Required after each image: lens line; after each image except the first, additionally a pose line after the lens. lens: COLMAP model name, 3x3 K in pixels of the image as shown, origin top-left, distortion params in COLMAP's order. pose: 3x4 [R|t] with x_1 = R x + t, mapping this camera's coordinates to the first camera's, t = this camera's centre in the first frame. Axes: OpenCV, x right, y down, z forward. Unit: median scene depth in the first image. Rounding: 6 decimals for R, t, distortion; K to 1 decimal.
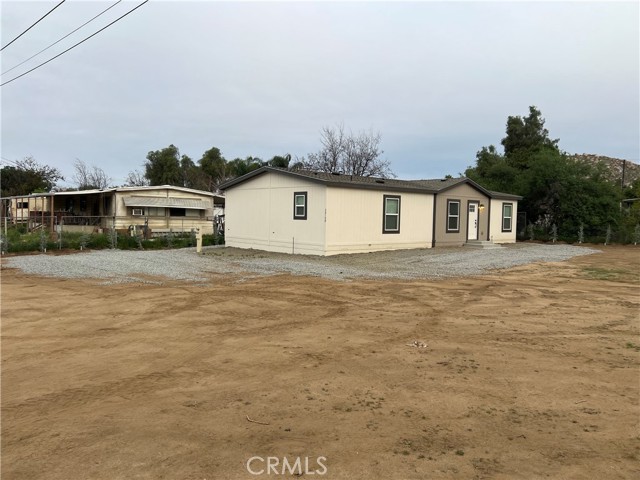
lens RADIAL K [[482.7, 0, 320.0], [0, 482.7, 240.0], [0, 0, 1]] dist [0.041905, -0.002350]
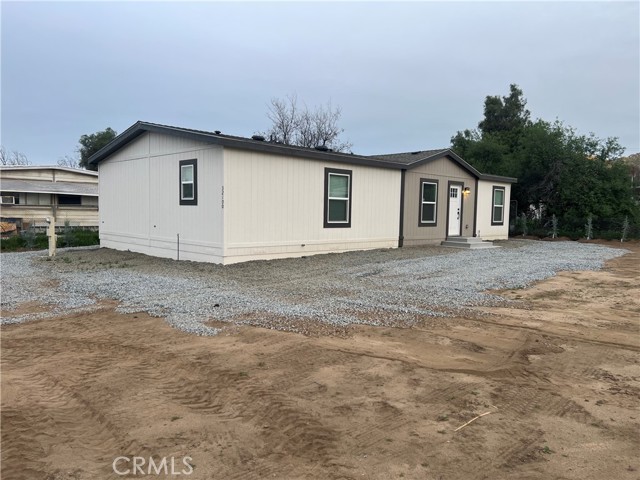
lens RADIAL K [[482.7, 0, 320.0], [0, 482.7, 240.0], [0, 0, 1]] dist [0.041905, -0.002350]
pose [[0.998388, -0.004498, 0.056571, 0.071144], [0.003905, 0.999936, 0.010600, -0.002751], [-0.056615, -0.010362, 0.998342, 0.282316]]
